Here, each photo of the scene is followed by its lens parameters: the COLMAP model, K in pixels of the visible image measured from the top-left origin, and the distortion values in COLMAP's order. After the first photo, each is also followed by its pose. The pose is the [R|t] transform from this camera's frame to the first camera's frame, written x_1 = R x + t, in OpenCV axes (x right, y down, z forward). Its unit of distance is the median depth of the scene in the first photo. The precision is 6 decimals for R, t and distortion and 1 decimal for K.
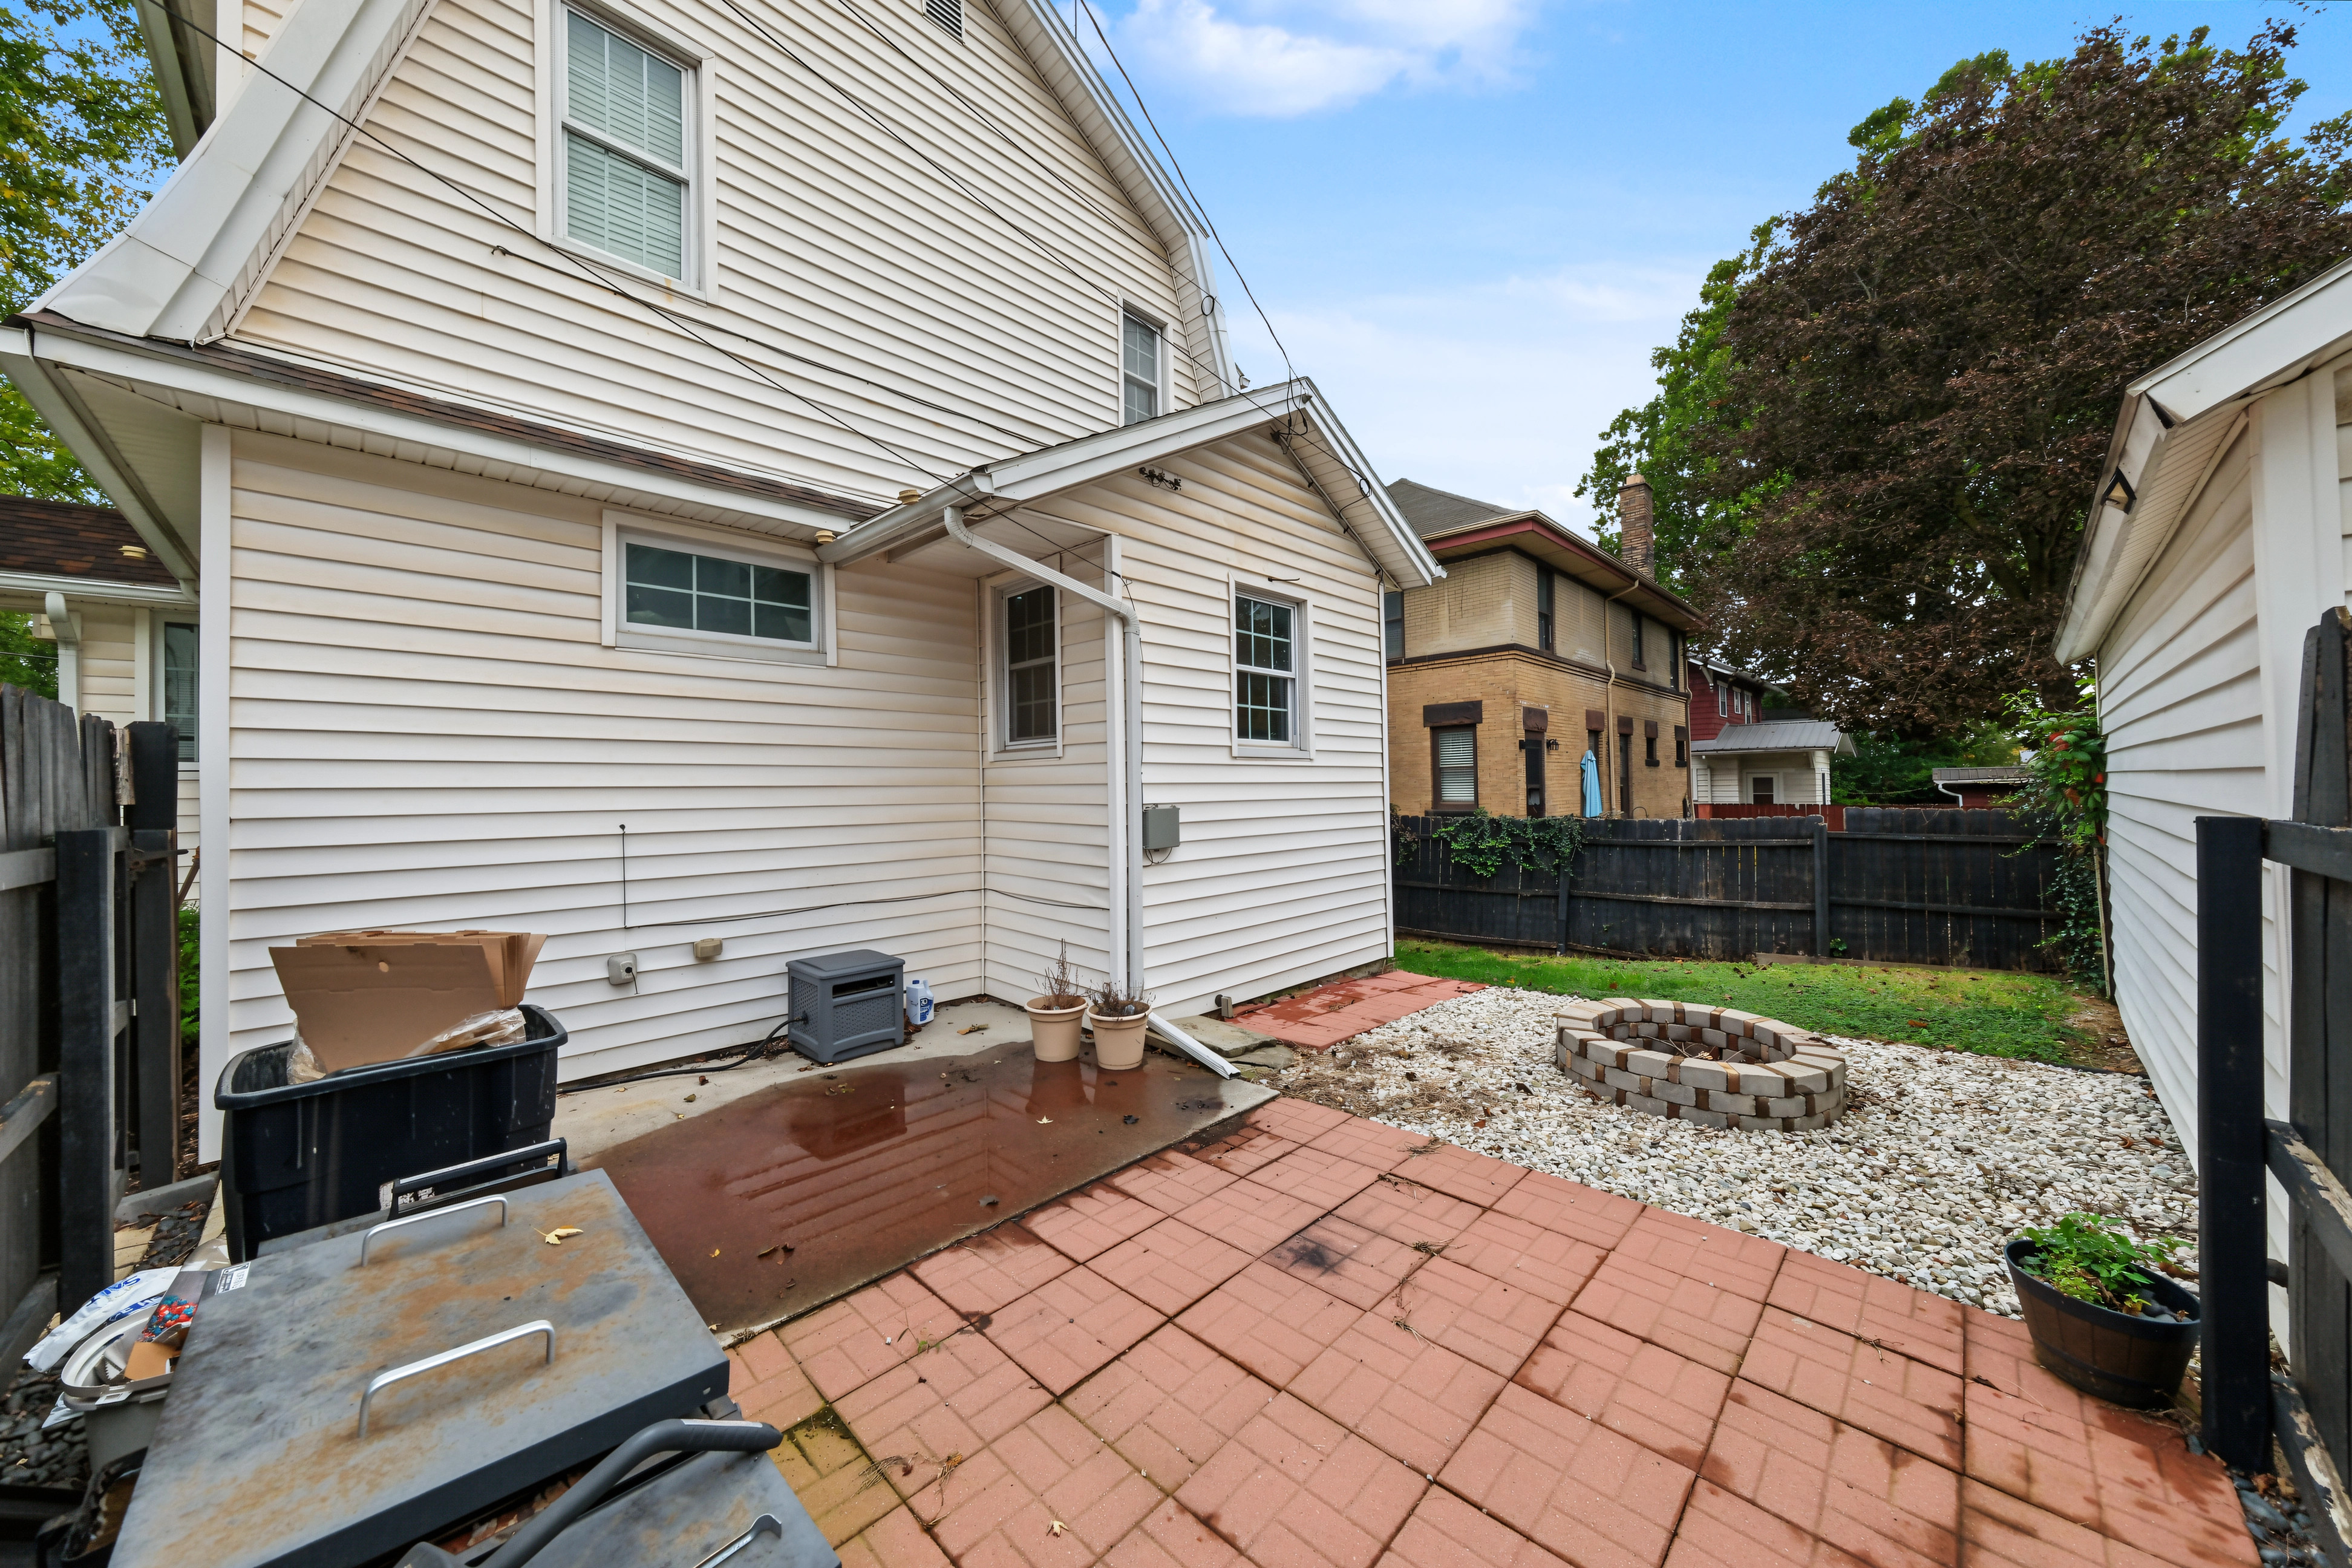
lens RADIAL K [[814.9, 0, 1169.1], [0, 814.9, 795.2], [0, 0, 1]] dist [-0.012222, 0.004440]
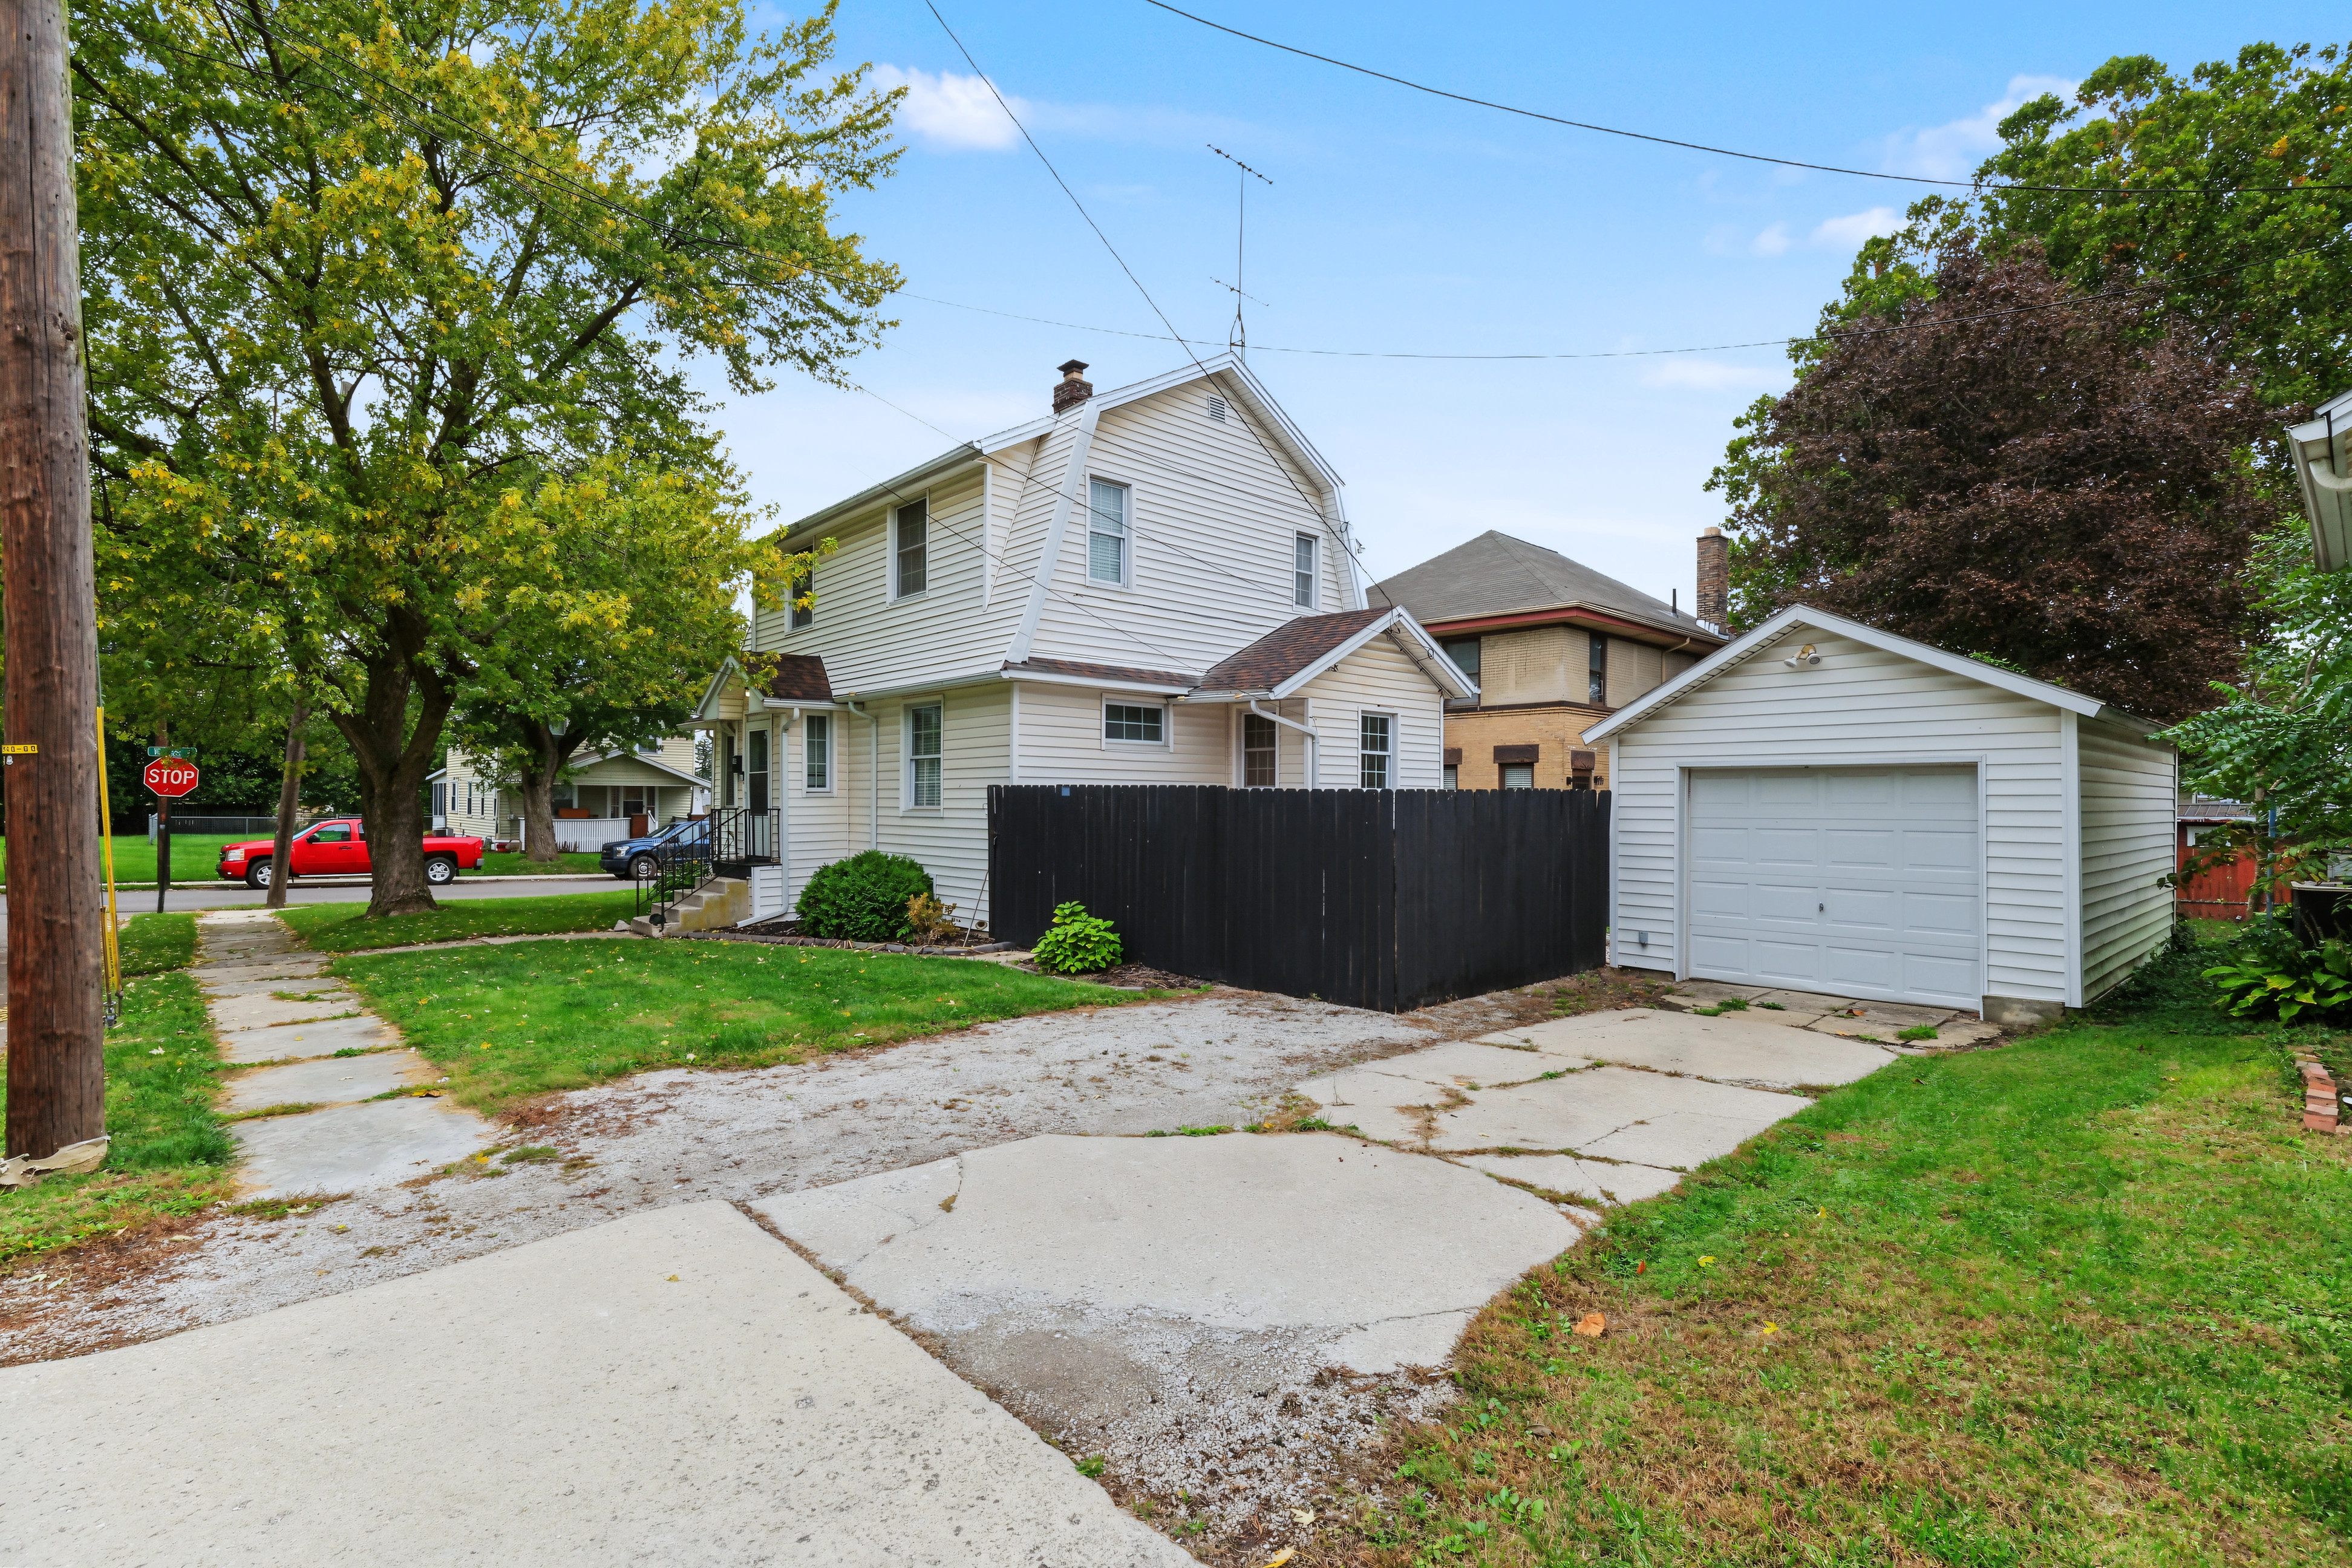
lens RADIAL K [[1101.7, 0, 1136.9], [0, 1101.7, 825.5], [0, 0, 1]] dist [0.003048, -0.005468]
pose [[0.997961, 0.025472, -0.058524, -0.298457], [-0.024652, 0.999588, 0.014701, -0.005533], [0.058875, -0.013229, 0.998178, -1.702578]]
